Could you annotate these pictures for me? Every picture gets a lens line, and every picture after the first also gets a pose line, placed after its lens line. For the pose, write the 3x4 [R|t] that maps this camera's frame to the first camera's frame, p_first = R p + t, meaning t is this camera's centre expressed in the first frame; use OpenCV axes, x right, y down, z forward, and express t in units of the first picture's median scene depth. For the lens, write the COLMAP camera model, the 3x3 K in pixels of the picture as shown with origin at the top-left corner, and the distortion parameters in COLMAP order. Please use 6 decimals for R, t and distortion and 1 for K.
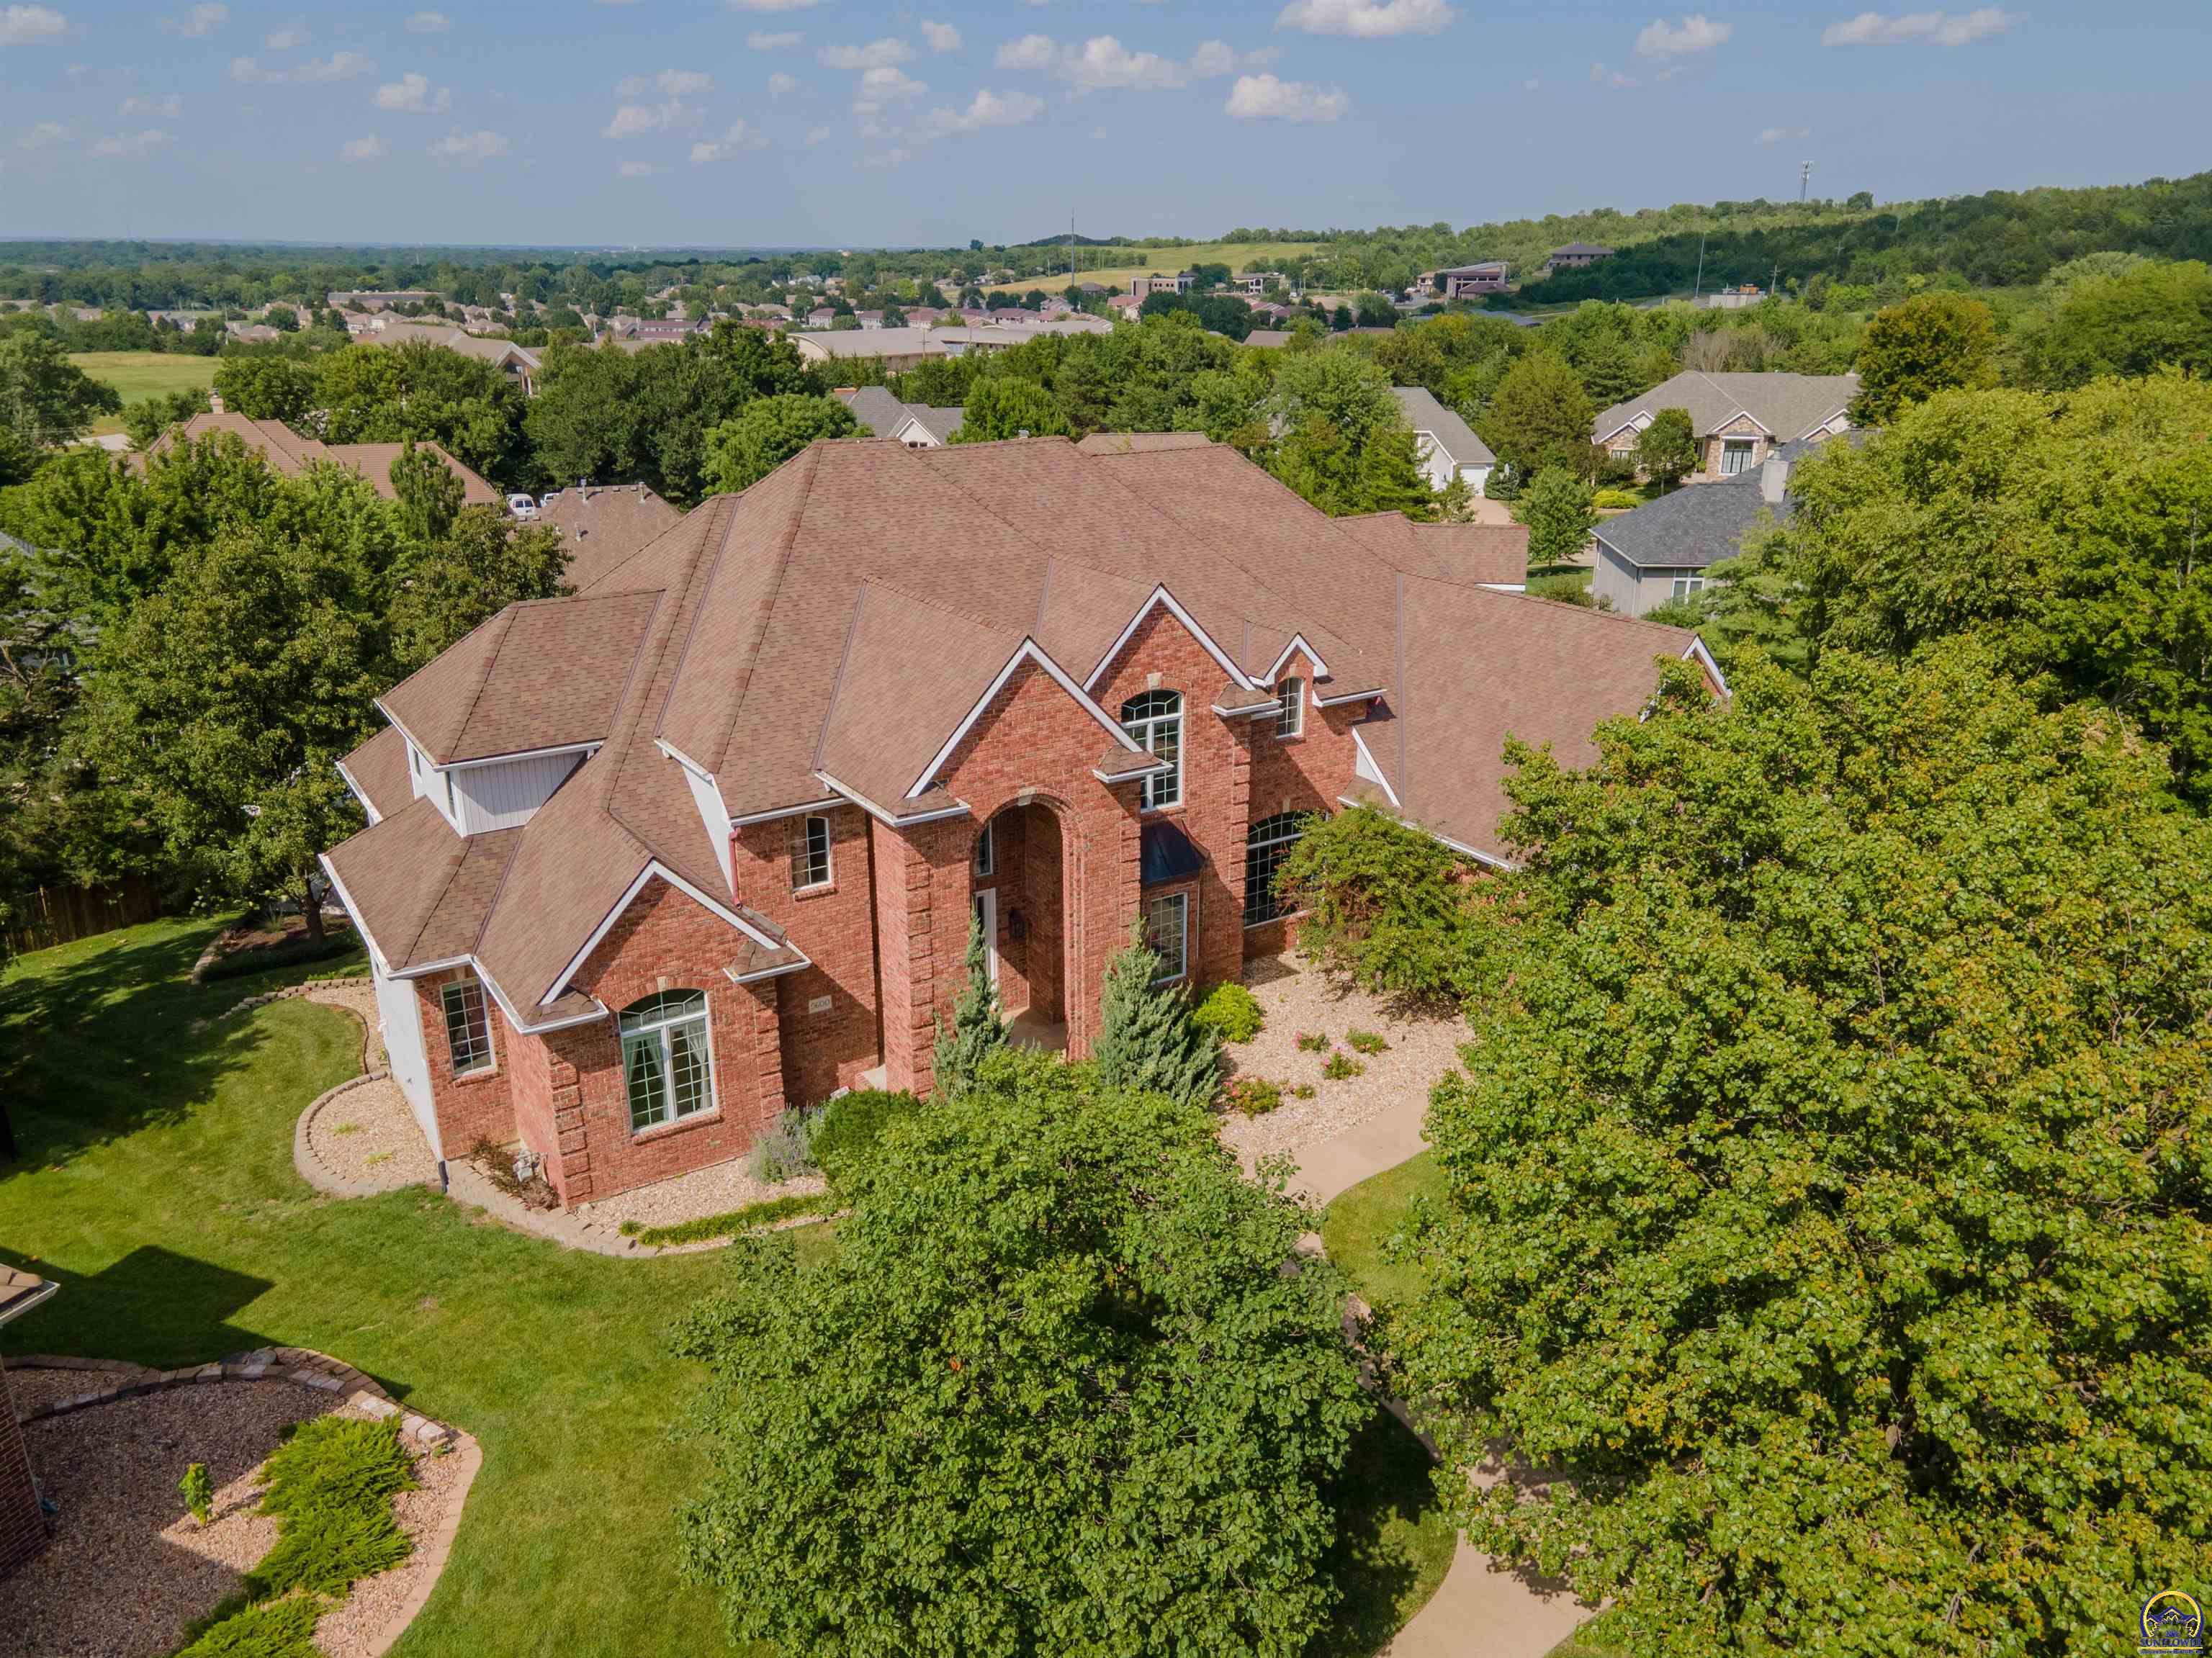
lens RADIAL K [[1676.4, 0, 1106.0], [0, 1676.4, 829.0], [0, 0, 1]] dist [-0.064418, 0.182035]
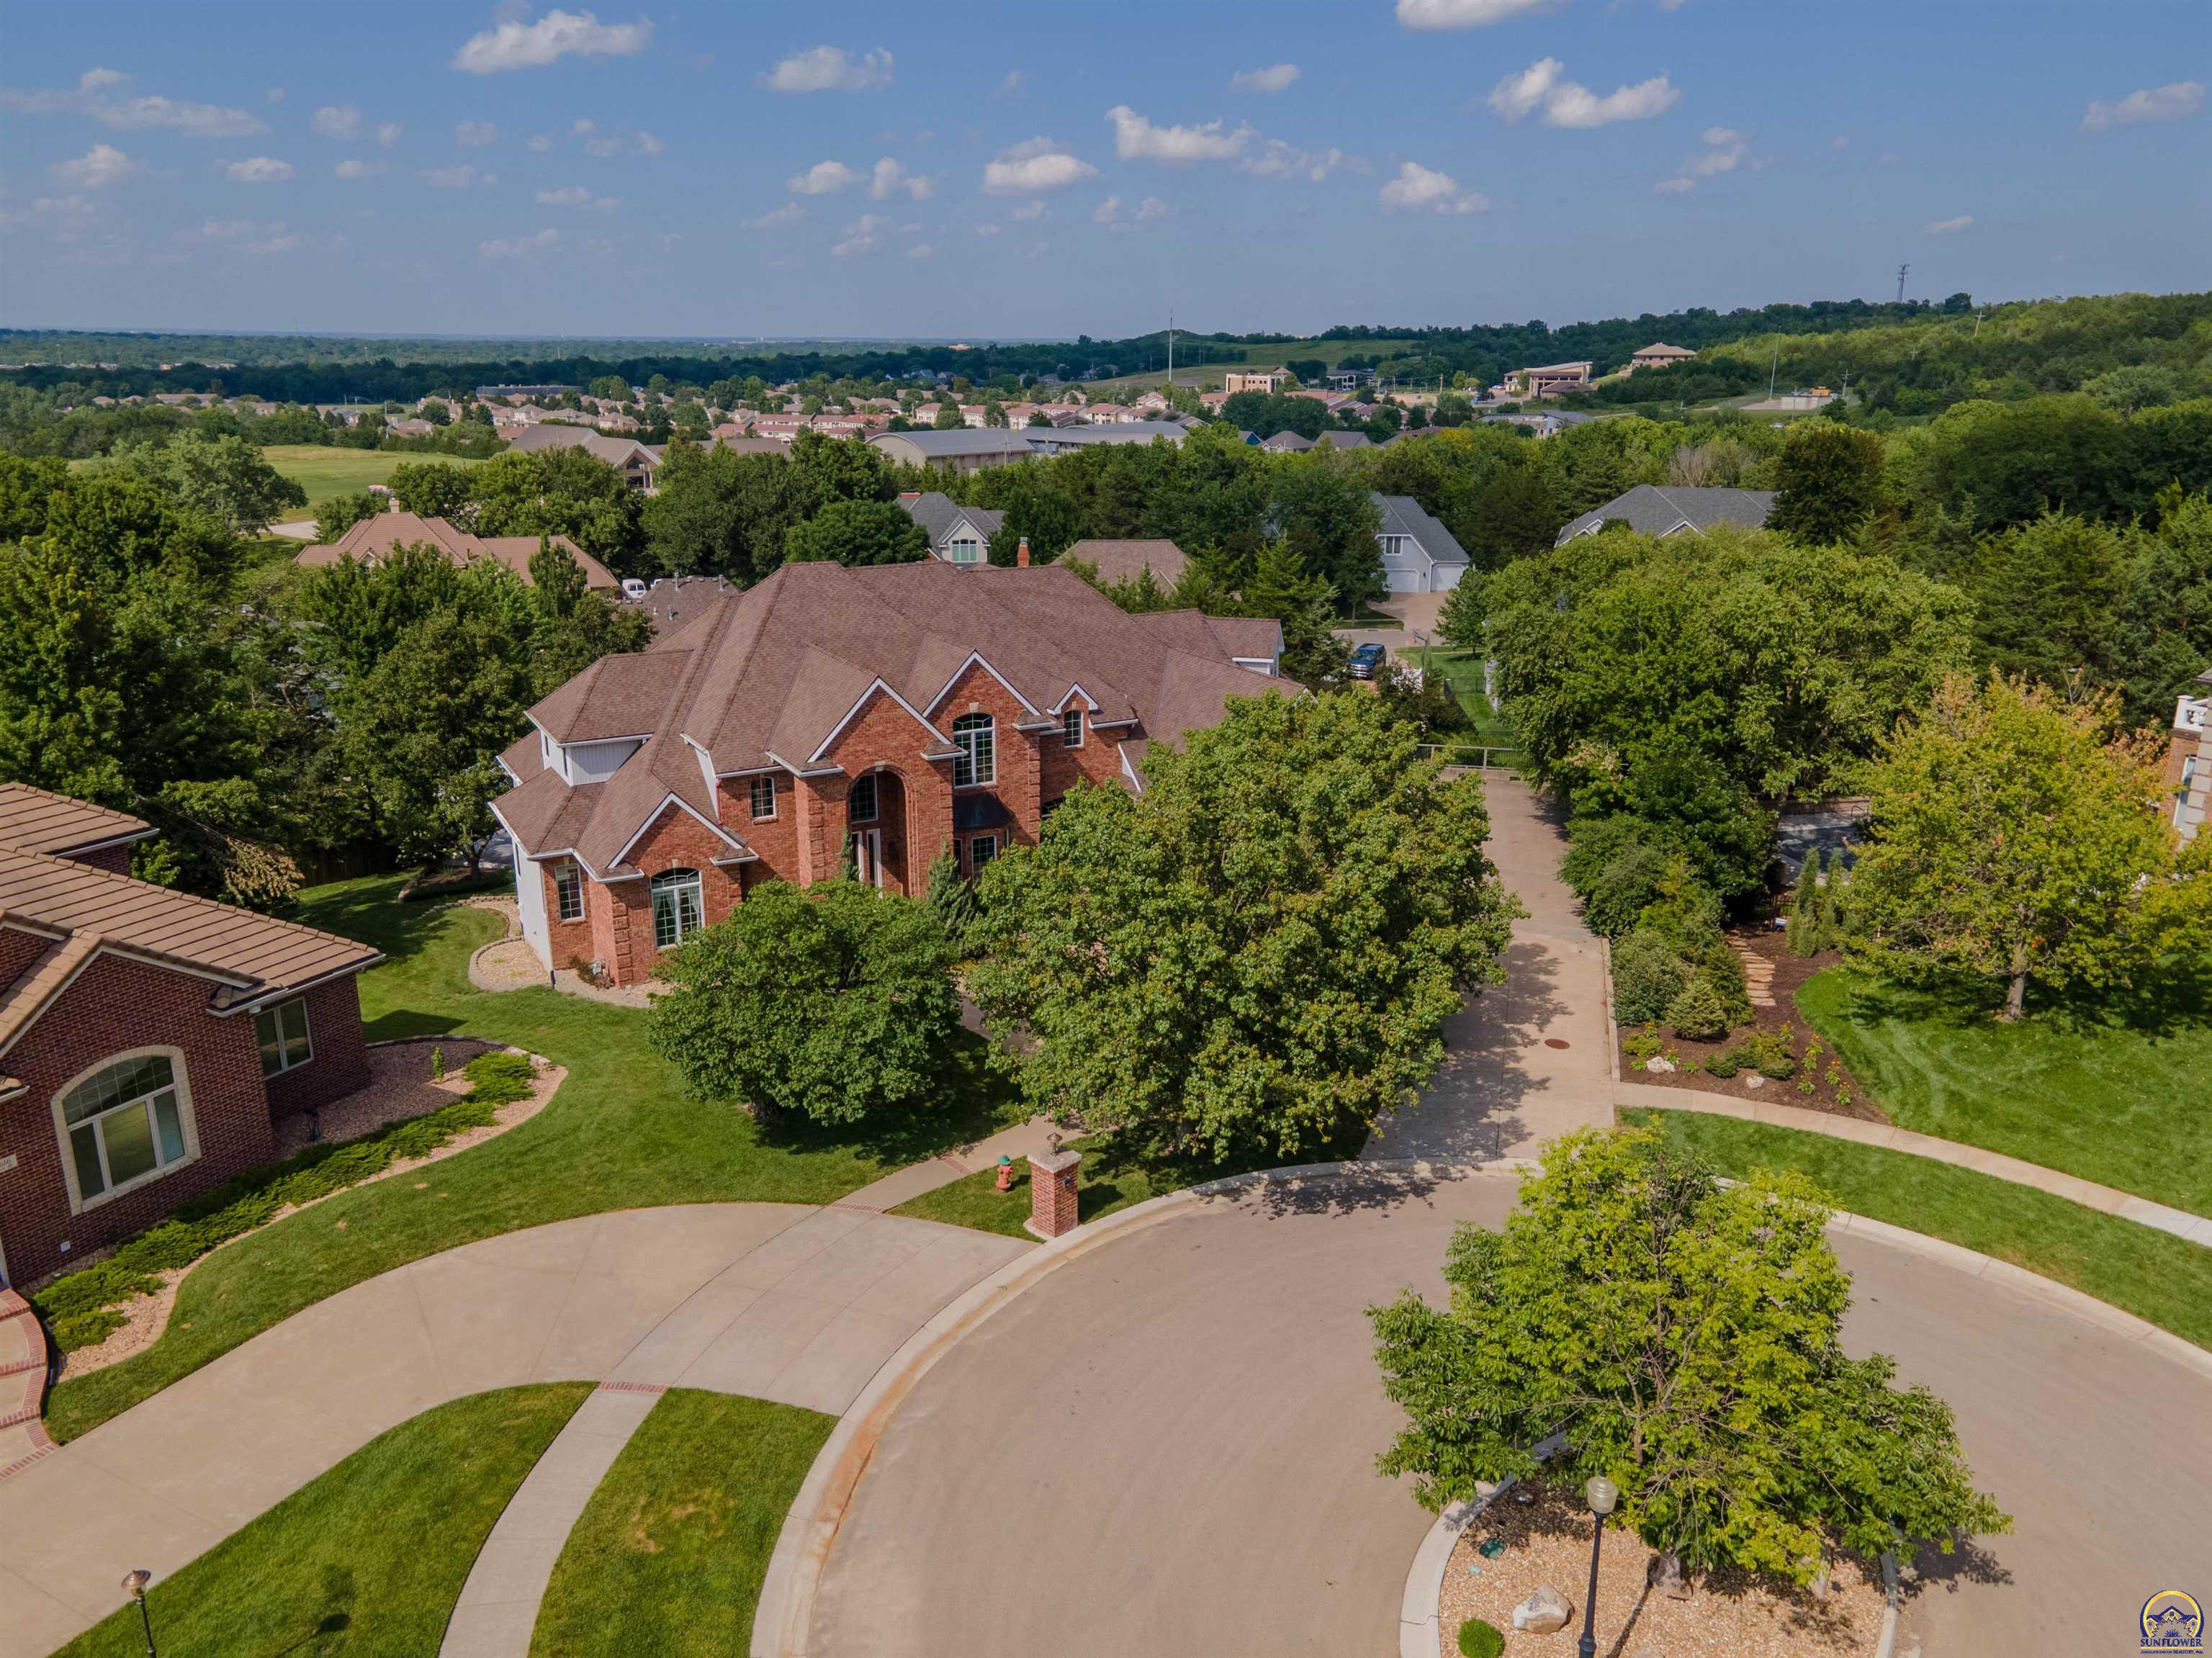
lens RADIAL K [[1676.4, 0, 1106.0], [0, 1676.4, 829.0], [0, 0, 1]] dist [-0.064418, 0.182035]
pose [[0.997821, 0.021326, -0.062442, 0.212092], [-0.024388, 0.998516, -0.048696, 0.089198], [0.061311, 0.050112, 0.996860, -0.528886]]
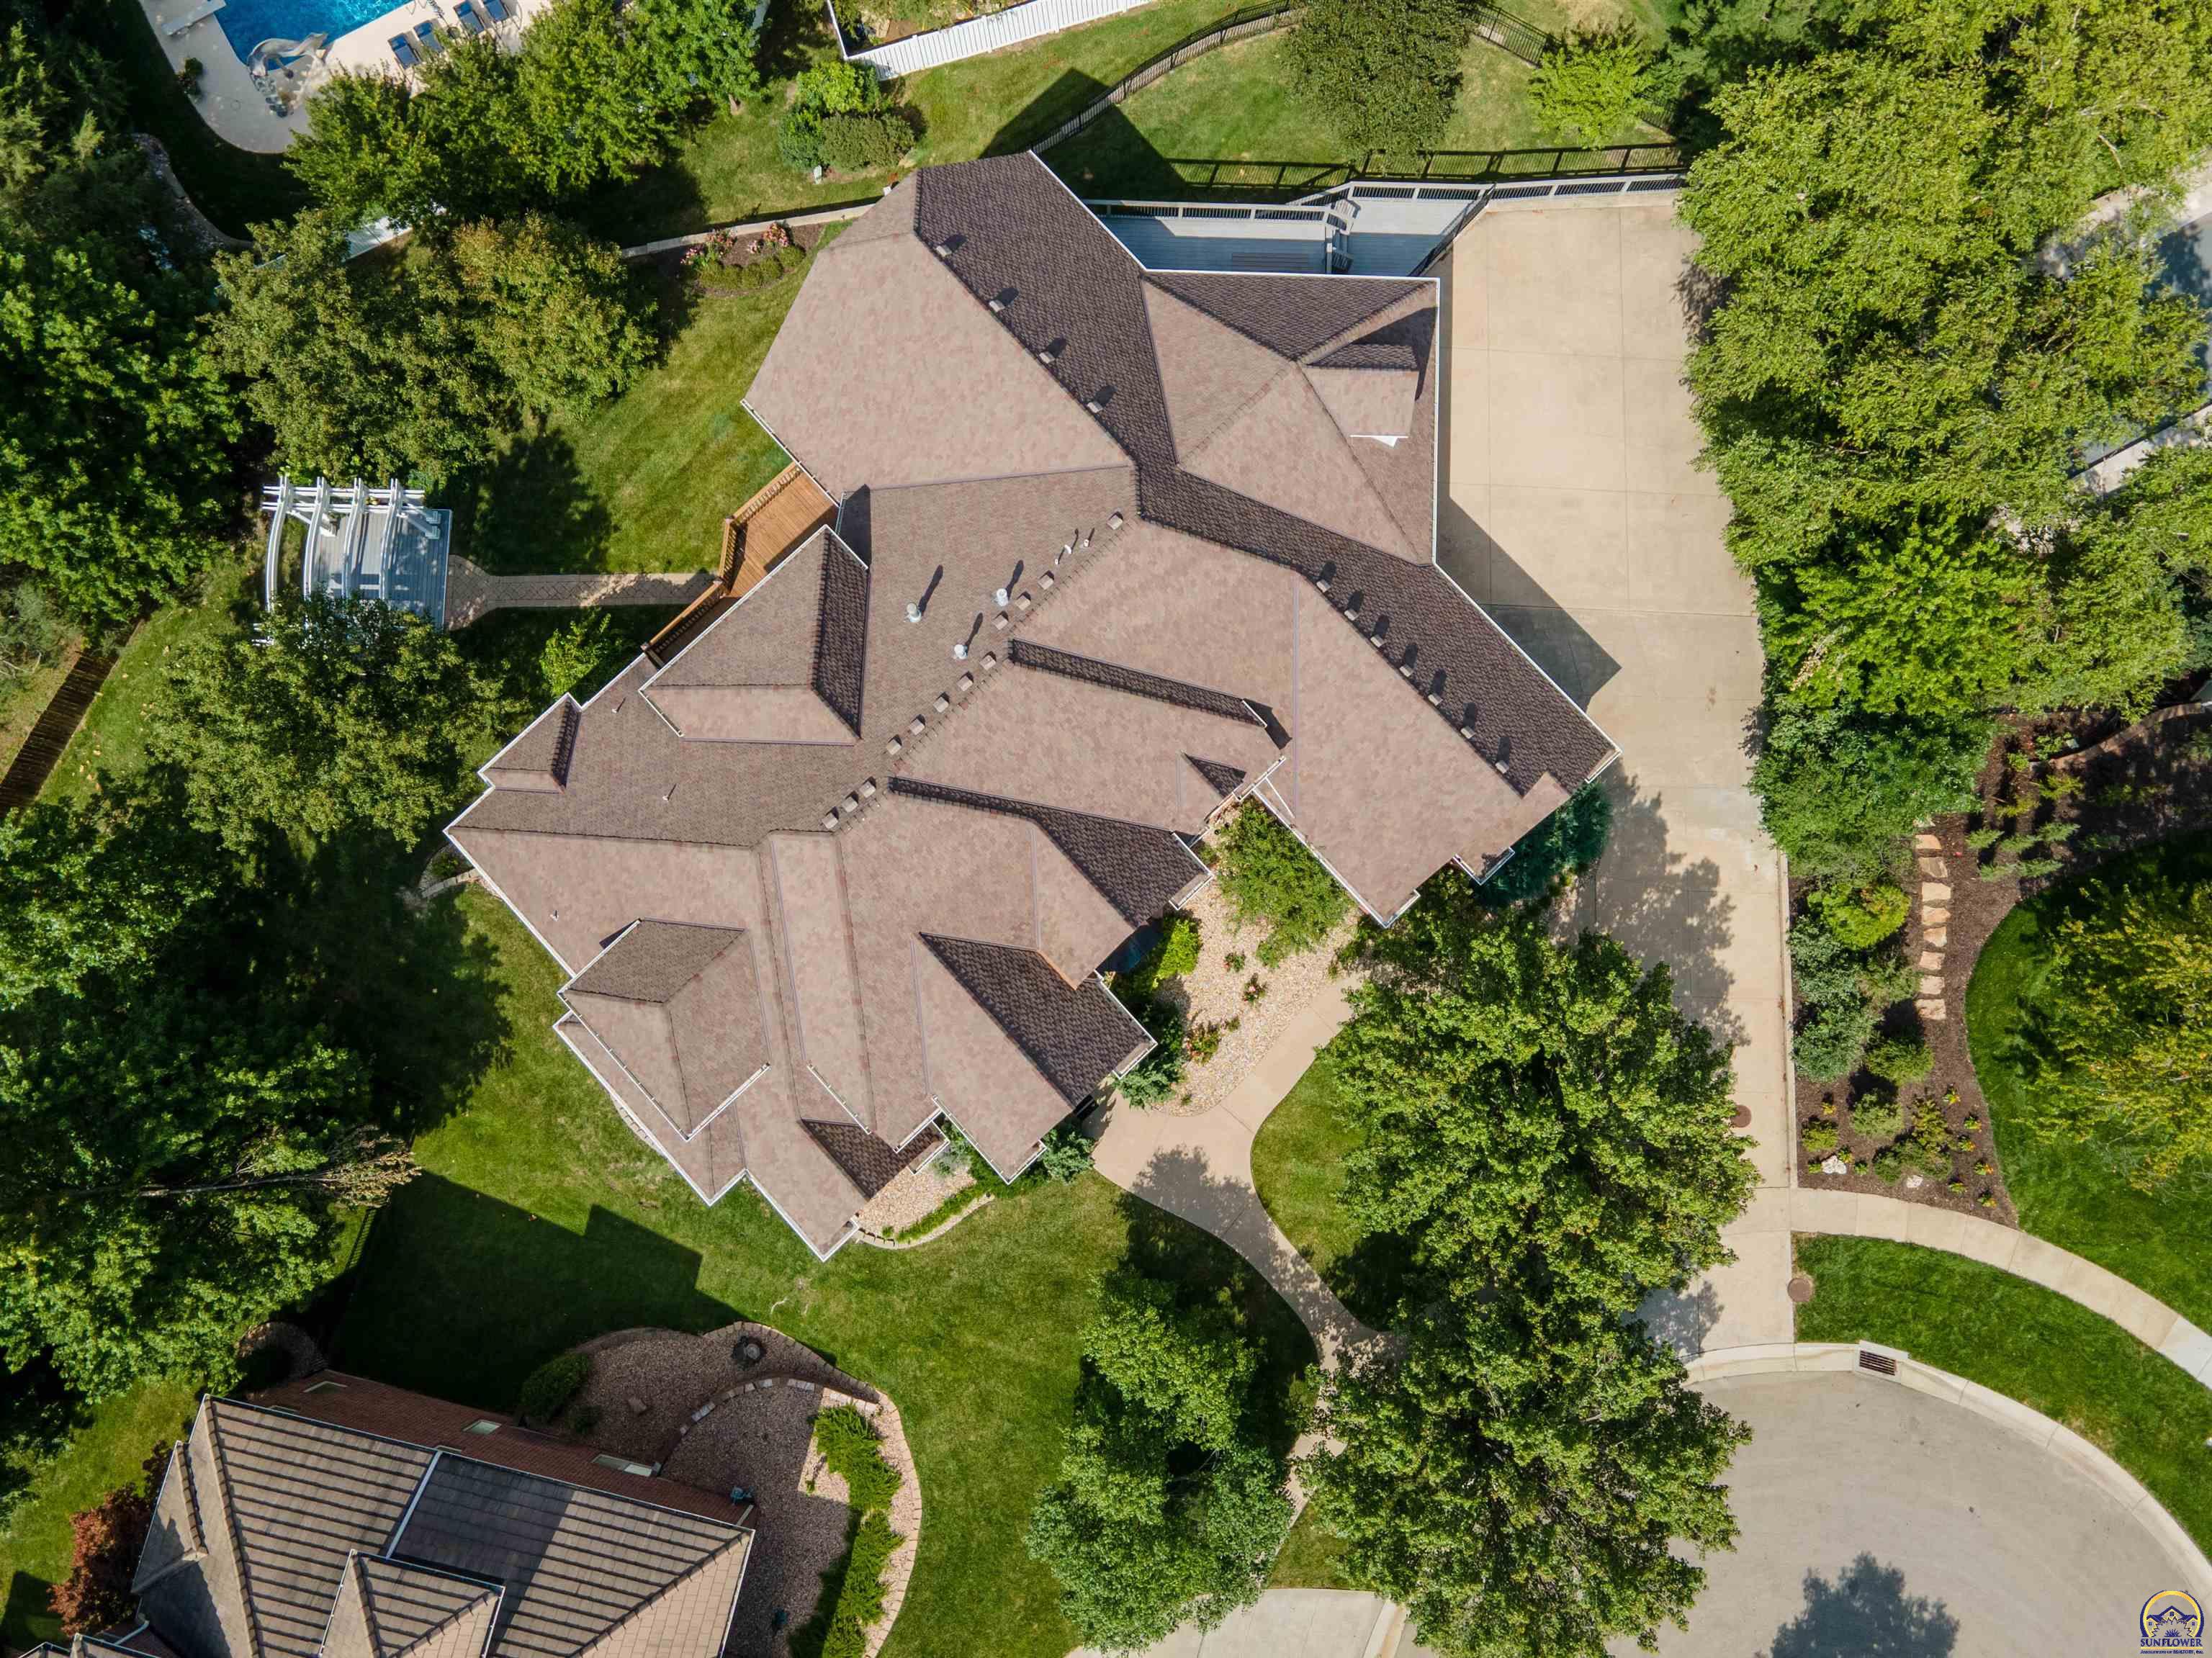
lens RADIAL K [[1676.4, 0, 1106.0], [0, 1676.4, 829.0], [0, 0, 1]] dist [-0.064418, 0.182035]
pose [[0.984046, -0.177797, 0.006462, 0.014478], [0.074395, 0.444202, 0.892833, -1.063864], [-0.161613, -0.878108, 0.450342, 0.343496]]
